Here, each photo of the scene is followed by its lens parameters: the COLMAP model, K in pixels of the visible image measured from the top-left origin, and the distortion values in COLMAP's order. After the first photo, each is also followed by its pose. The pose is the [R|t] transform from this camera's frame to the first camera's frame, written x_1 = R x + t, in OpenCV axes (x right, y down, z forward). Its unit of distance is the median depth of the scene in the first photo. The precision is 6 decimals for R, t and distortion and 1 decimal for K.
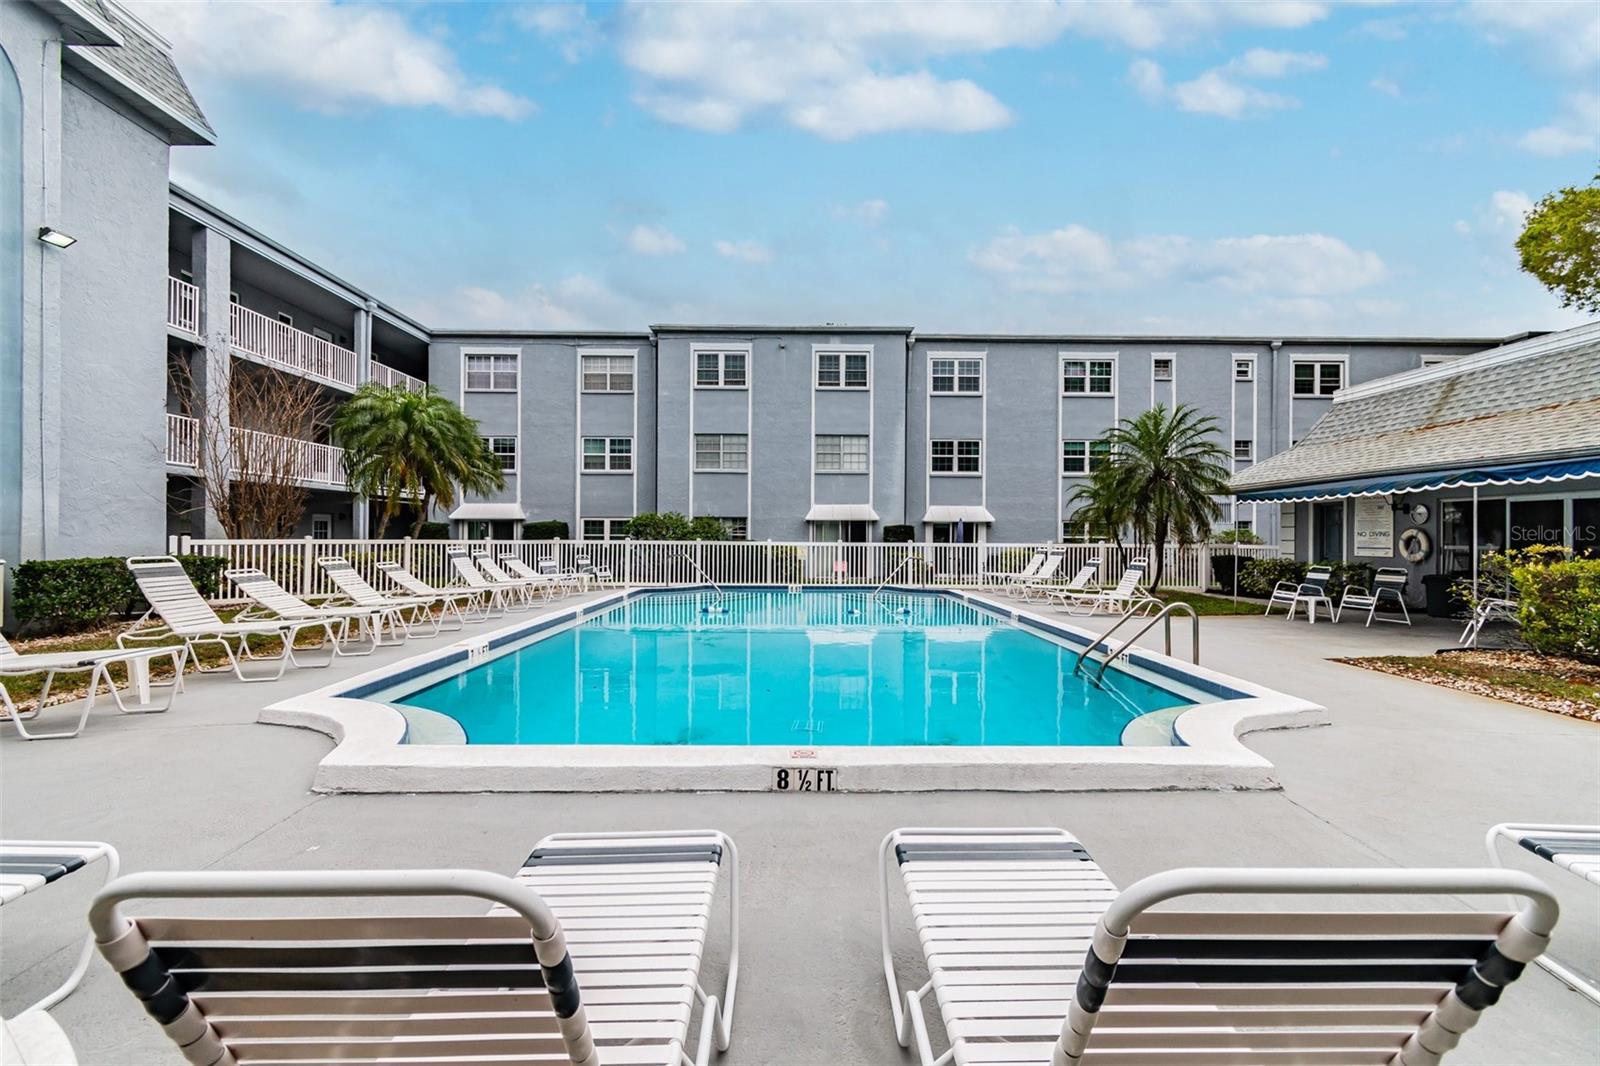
lens RADIAL K [[701.2, 0, 801.7], [0, 701.2, 533.4], [0, 0, 1]] dist [0.003759, -0.001084]
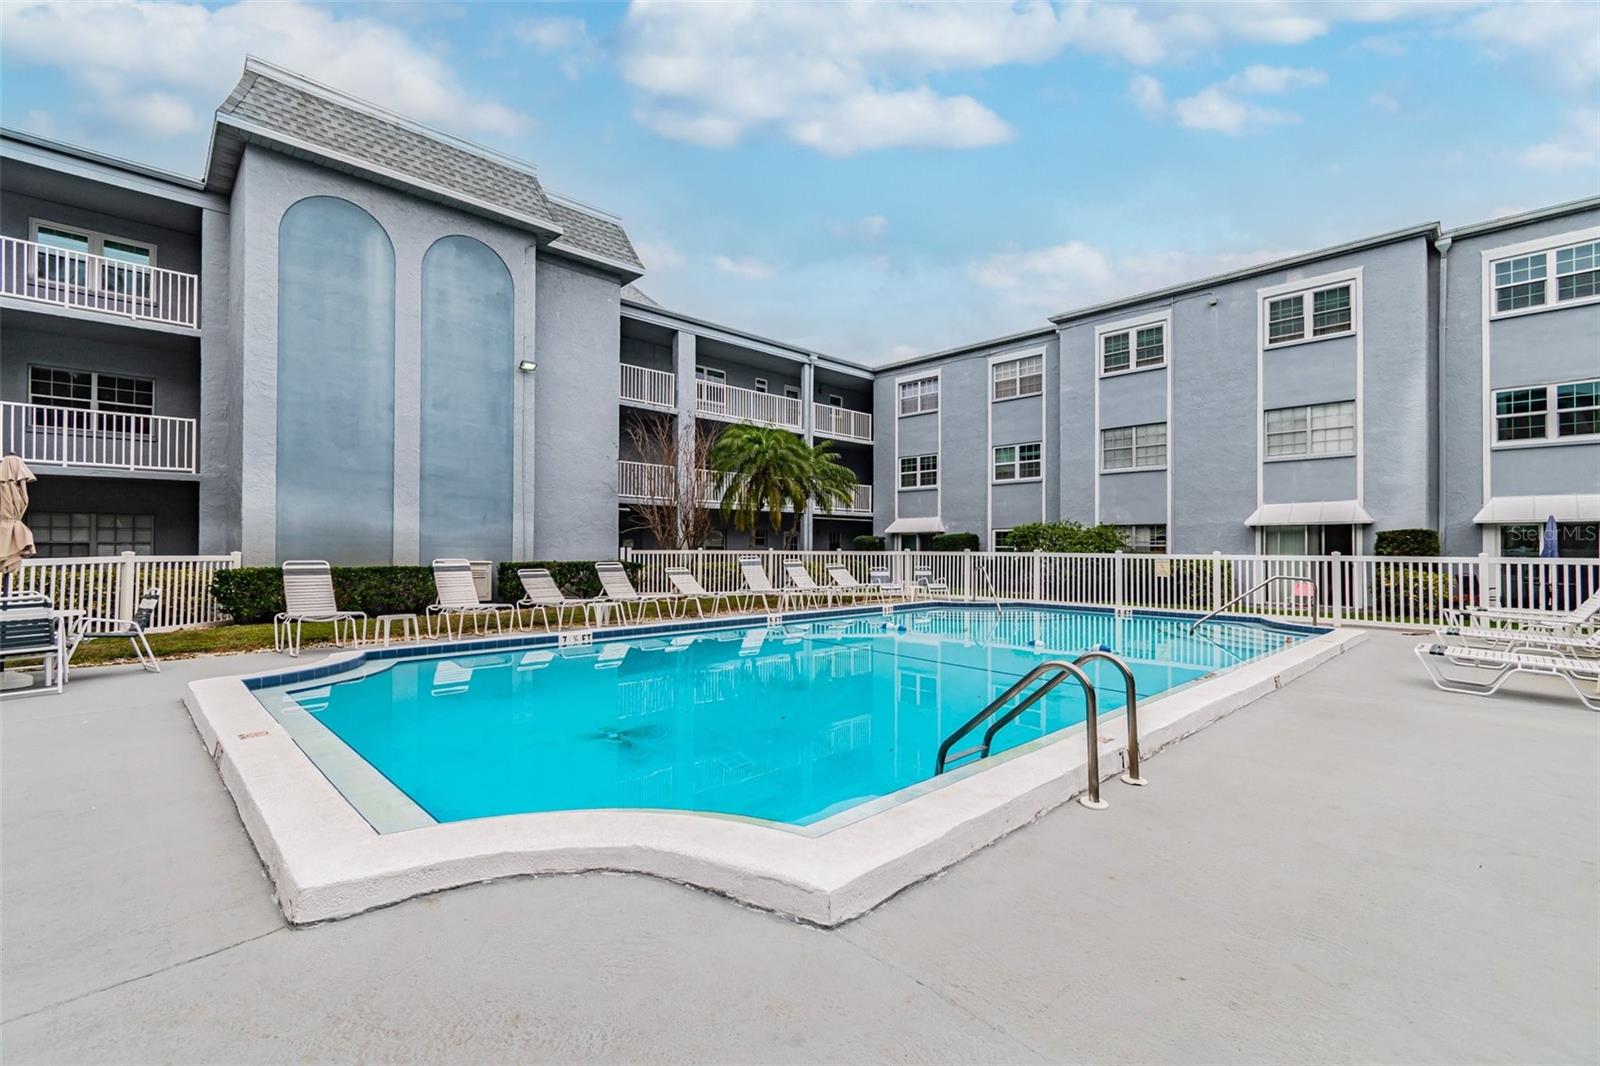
lens RADIAL K [[701.2, 0, 799.7], [0, 701.2, 537.3], [0, 0, 1]] dist [0.003759, -0.001084]
pose [[0.687152, -0.014127, -0.726377, 0.219222], [0.004227, 0.999872, -0.015448, 0.003105], [0.726502, 0.007545, 0.687123, 0.132859]]
